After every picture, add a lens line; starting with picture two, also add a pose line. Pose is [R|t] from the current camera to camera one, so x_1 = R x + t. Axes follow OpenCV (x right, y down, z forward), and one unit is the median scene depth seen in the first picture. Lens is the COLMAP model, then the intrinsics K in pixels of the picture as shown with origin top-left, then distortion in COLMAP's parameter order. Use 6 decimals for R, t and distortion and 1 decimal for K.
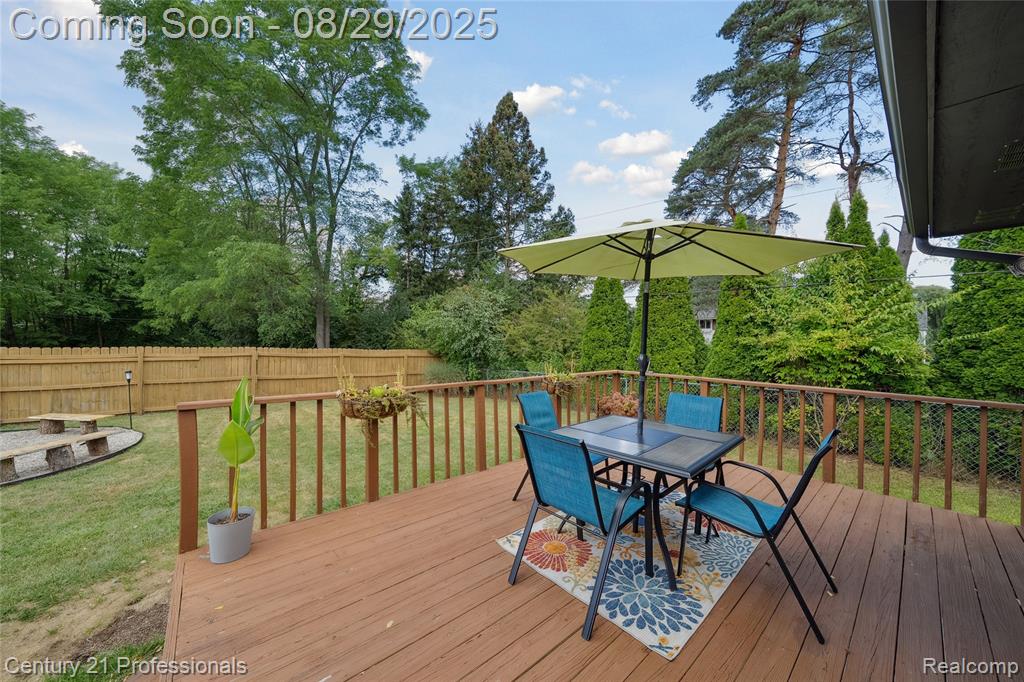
lens RADIAL K [[353.5, 0, 508.0], [0, 353.5, 350.1], [0, 0, 1]] dist [-0.001776, -0.000134]
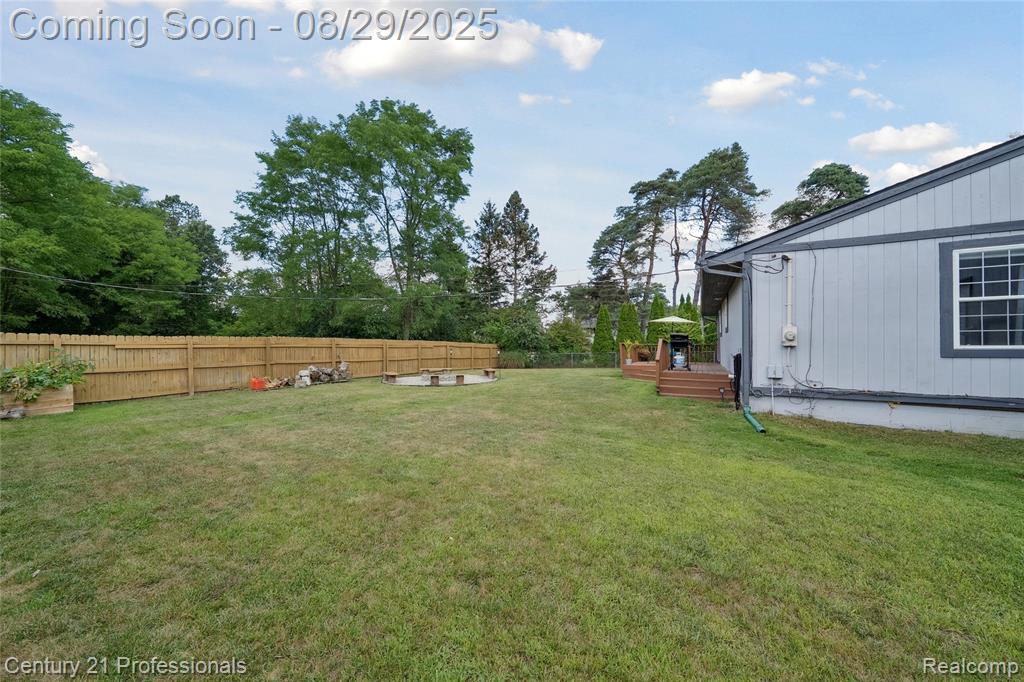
lens RADIAL K [[353.5, 0, 508.0], [0, 353.5, 350.1], [0, 0, 1]] dist [-0.001776, -0.000134]
pose [[0.934715, 0.008645, 0.355294, -0.608217], [-0.015643, 0.999736, 0.016827, 0.002934], [-0.355055, -0.021286, 0.934603, -0.537473]]
